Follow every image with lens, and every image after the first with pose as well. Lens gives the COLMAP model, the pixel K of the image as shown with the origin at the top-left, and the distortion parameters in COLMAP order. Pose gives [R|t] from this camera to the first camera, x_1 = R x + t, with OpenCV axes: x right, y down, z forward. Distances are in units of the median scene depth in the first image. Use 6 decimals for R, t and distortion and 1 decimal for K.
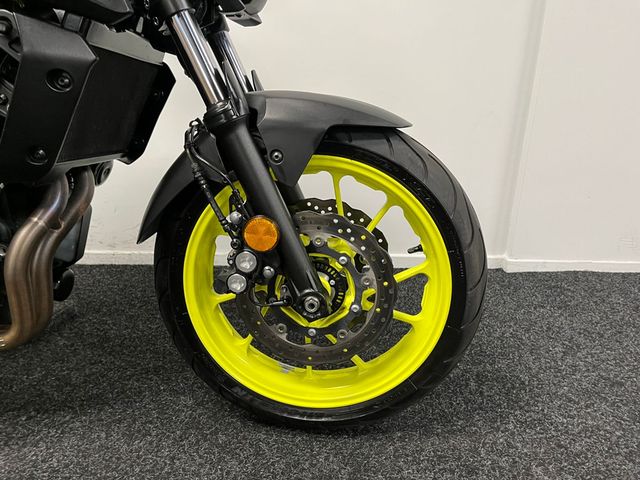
lens RADIAL K [[486.1, 0, 322.1], [0, 486.1, 237.9], [0, 0, 1]] dist [0.082483, -0.112398]
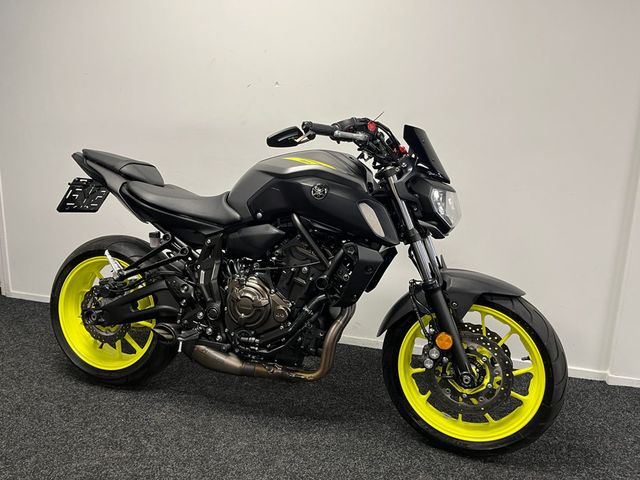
lens RADIAL K [[486.1, 0, 323.0], [0, 486.1, 244.3], [0, 0, 1]] dist [0.082483, -0.112398]
pose [[0.961804, 0.069923, -0.264658, -0.079812], [-0.111491, 0.983064, -0.145445, -0.042453], [0.250006, 0.169396, 0.953311, -0.982513]]
